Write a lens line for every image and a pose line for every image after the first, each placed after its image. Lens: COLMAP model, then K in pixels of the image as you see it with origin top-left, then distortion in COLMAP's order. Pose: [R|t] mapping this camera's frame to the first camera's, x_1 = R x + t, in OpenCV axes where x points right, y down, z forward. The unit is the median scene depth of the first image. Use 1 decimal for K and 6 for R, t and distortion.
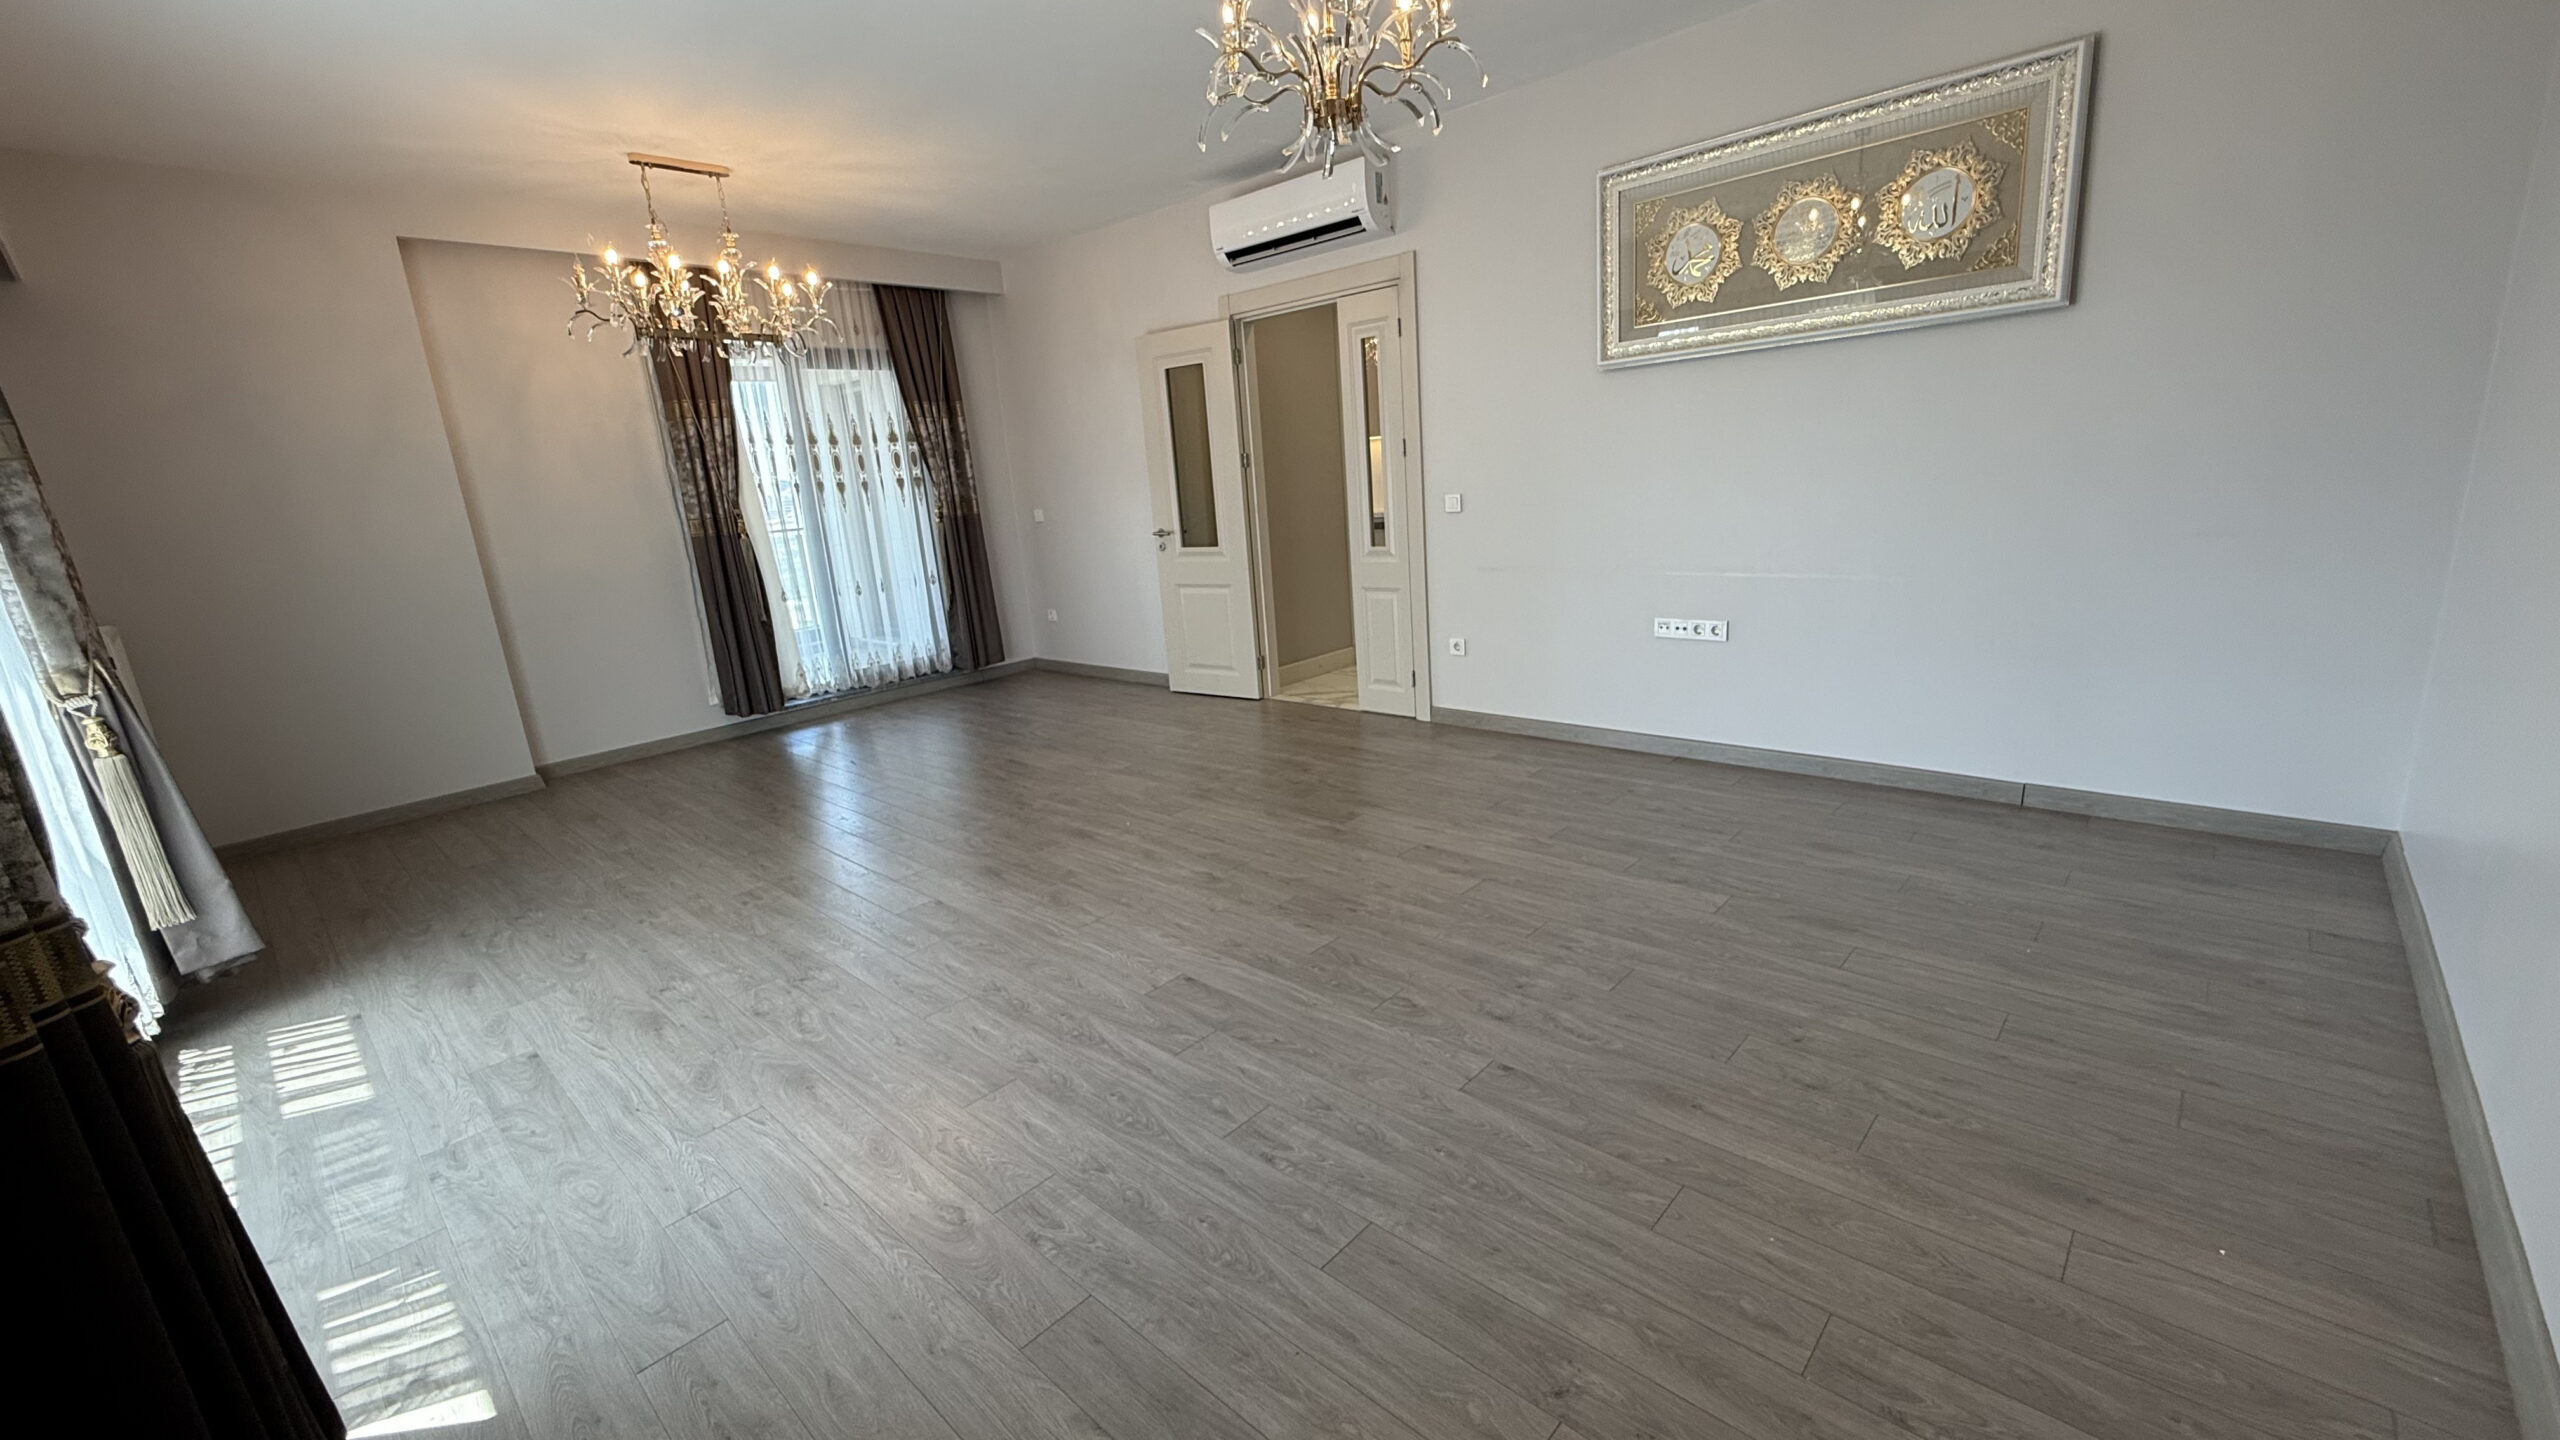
lens RADIAL K [[1018.7, 0, 1270.4], [0, 1018.7, 719.7], [0, 0, 1]] dist [-0.000037, 0.000095]
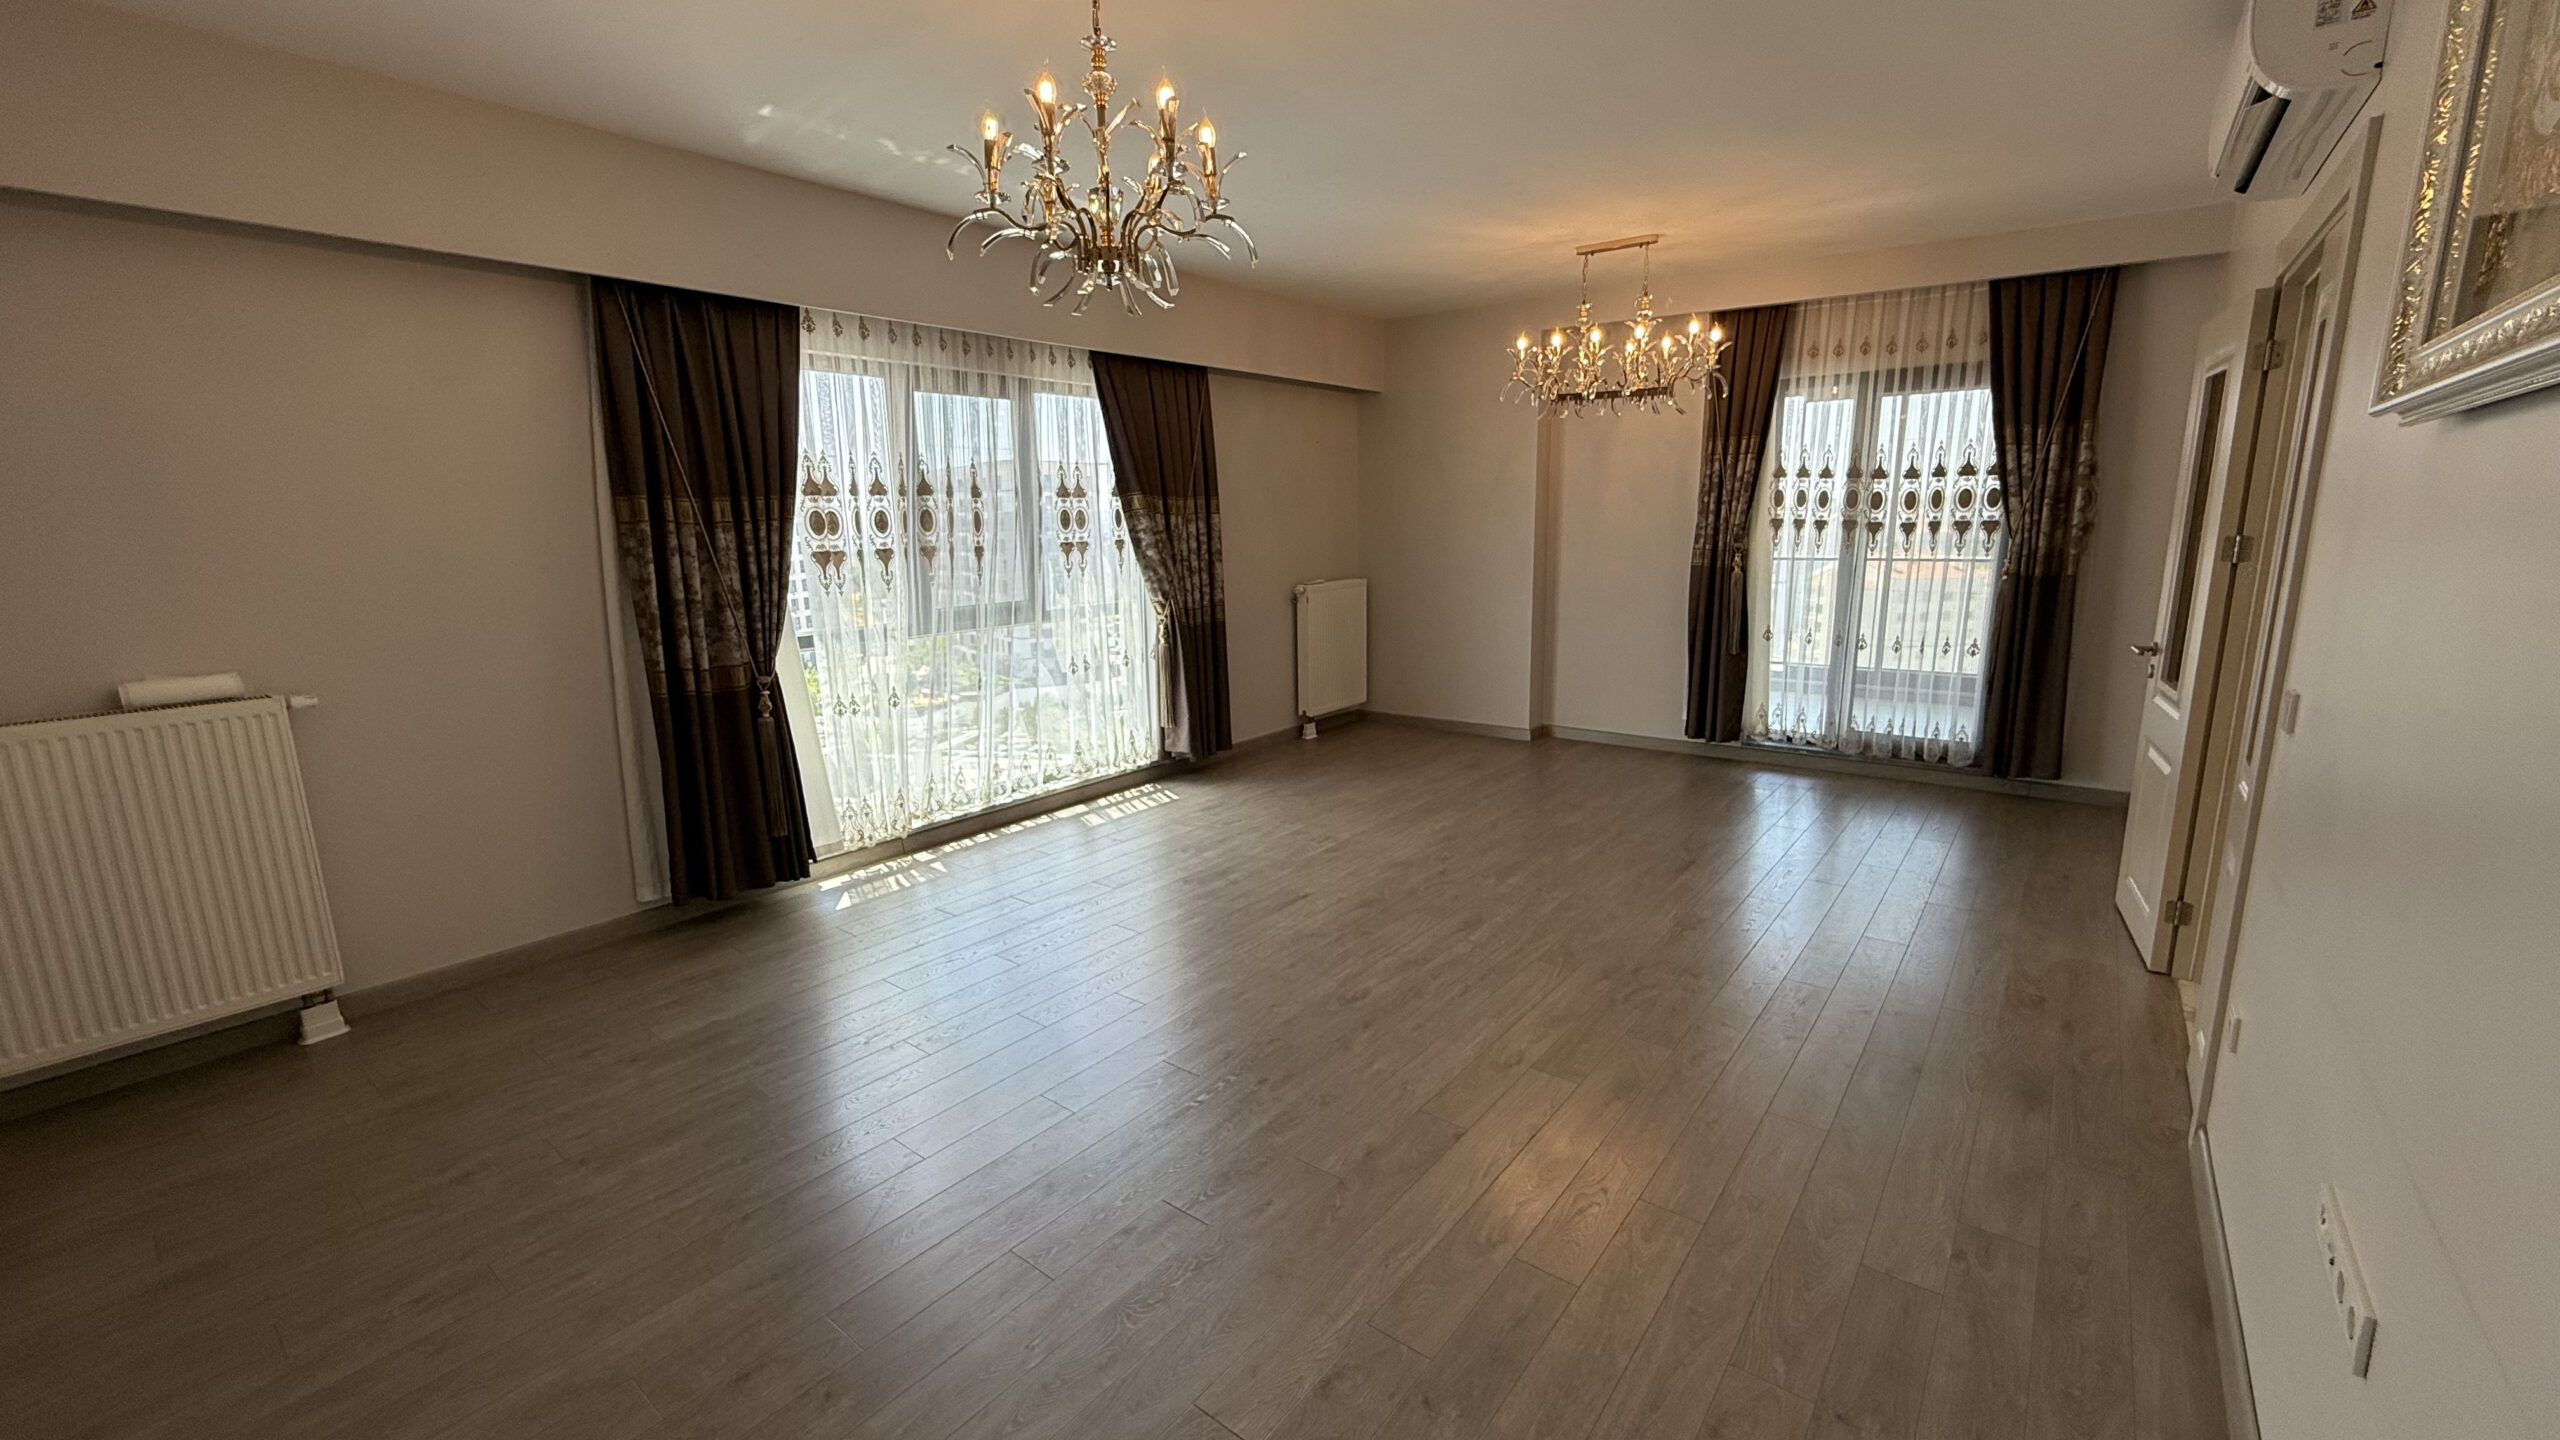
lens RADIAL K [[1018.7, 0, 1270.4], [0, 1018.7, 719.7], [0, 0, 1]] dist [-0.000037, 0.000095]
pose [[0.083540, 0.266556, -0.960192, 0.653122], [-0.231001, 0.942494, 0.241546, -0.252770], [0.969361, 0.201626, 0.140311, 0.624527]]
